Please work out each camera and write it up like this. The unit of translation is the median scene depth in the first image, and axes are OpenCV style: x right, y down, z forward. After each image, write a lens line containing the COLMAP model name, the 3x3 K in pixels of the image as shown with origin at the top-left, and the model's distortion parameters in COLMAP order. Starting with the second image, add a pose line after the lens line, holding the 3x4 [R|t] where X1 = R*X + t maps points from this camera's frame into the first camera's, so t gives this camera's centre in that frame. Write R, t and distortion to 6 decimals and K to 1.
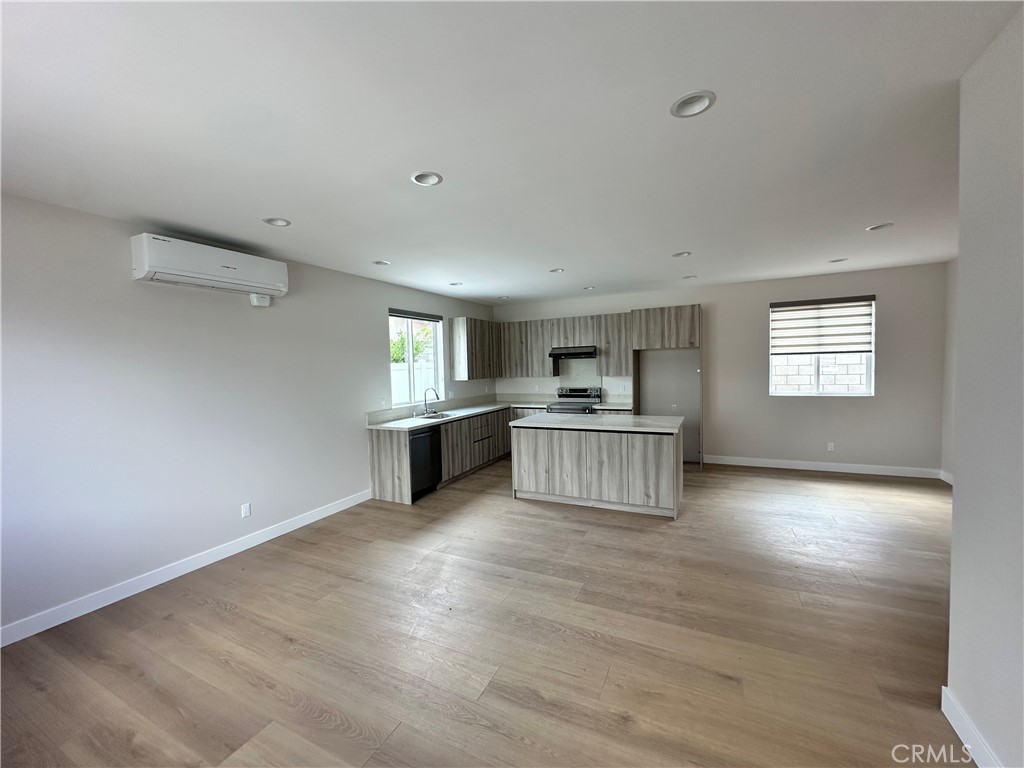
lens RADIAL K [[407.4, 0, 512.6], [0, 407.4, 386.7], [0, 0, 1]] dist [-0.004308, 0.001452]
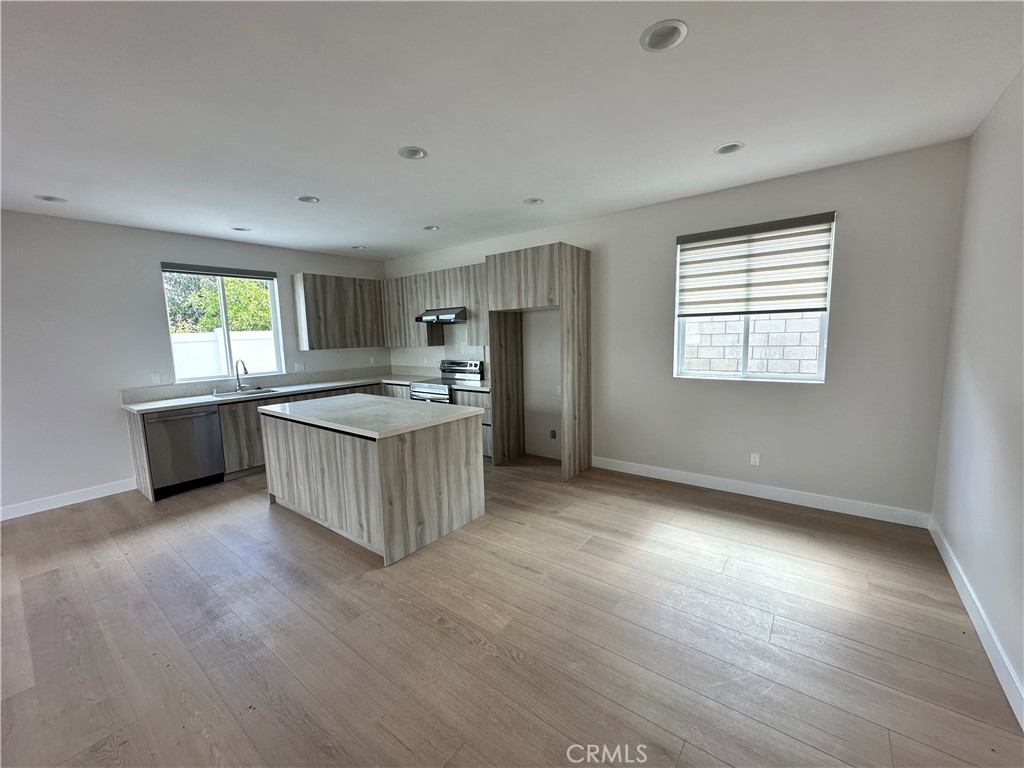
lens RADIAL K [[407.4, 0, 512.9], [0, 407.4, 386.9], [0, 0, 1]] dist [-0.004308, 0.001452]
pose [[0.980473, 0.026829, -0.194814, 0.544175], [-0.010717, 0.996467, 0.083293, -0.017459], [0.196360, -0.079578, 0.977297, 0.310395]]
